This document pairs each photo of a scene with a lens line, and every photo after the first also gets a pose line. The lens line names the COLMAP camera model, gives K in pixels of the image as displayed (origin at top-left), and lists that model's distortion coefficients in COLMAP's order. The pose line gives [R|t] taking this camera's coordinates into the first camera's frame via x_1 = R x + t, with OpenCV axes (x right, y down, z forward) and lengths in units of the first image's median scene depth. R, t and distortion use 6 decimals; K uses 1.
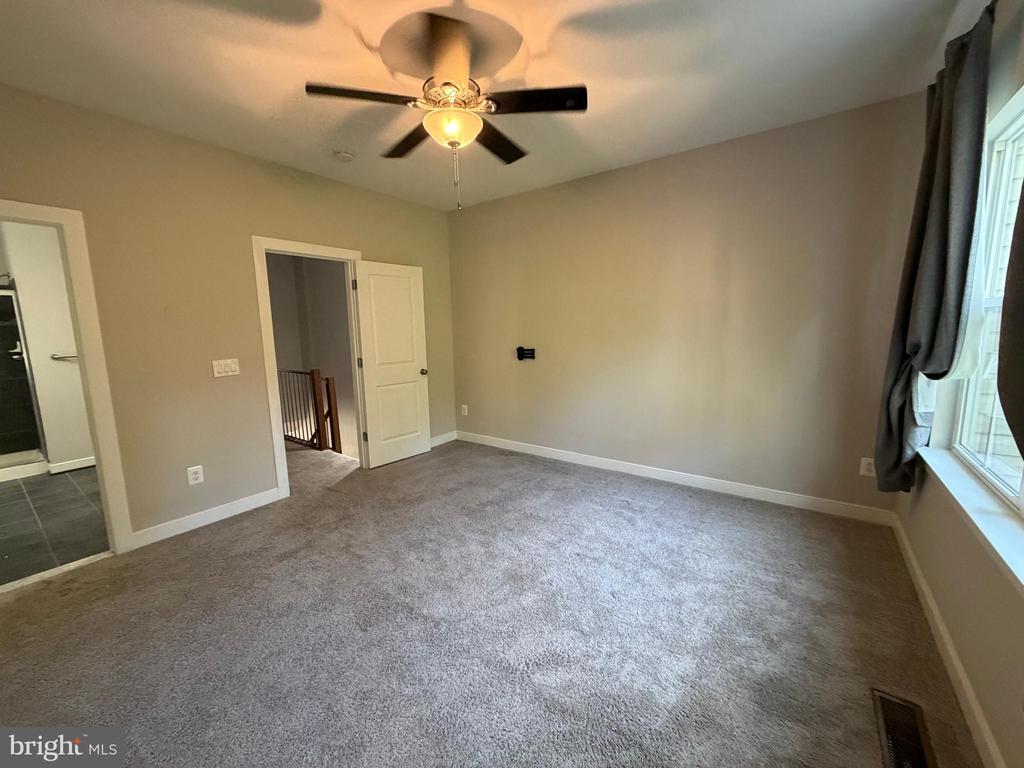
lens RADIAL K [[407.0, 0, 512.3], [0, 407.0, 386.8], [0, 0, 1]] dist [-0.000228, -0.000150]
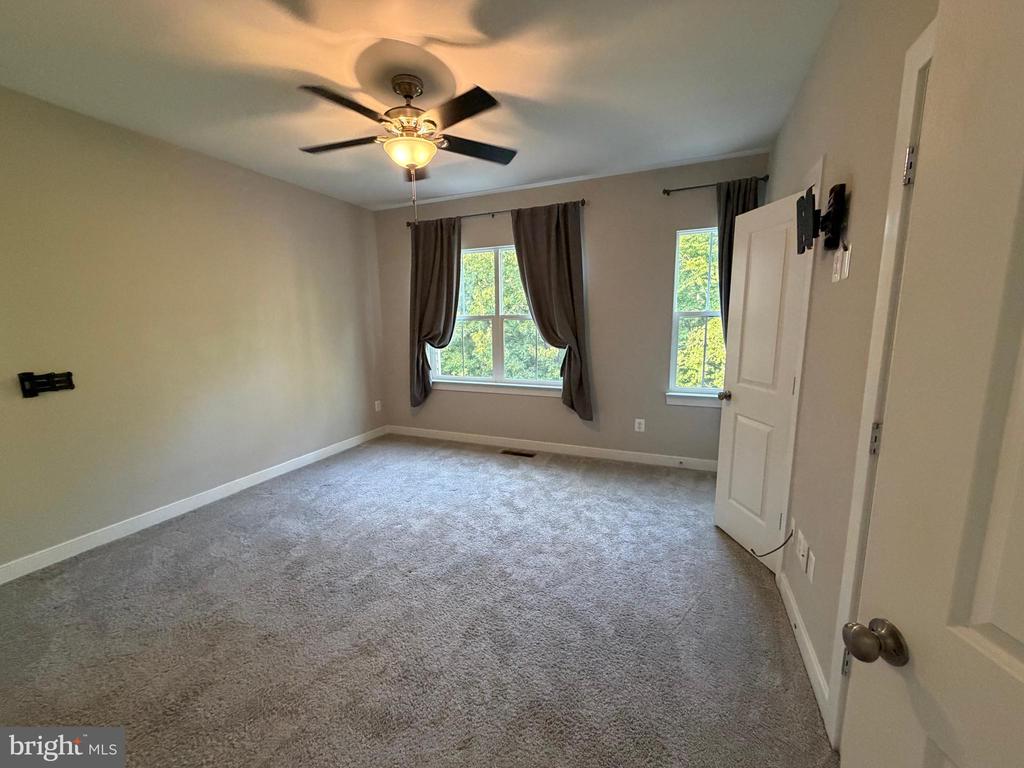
lens RADIAL K [[407.0, 0, 510.8], [0, 407.0, 383.6], [0, 0, 1]] dist [-0.000228, -0.000150]
pose [[-0.223231, -0.133637, 0.965562, -1.206390], [0.159366, 0.972226, 0.171403, -0.139349], [-0.961650, 0.192140, -0.195734, 0.921795]]
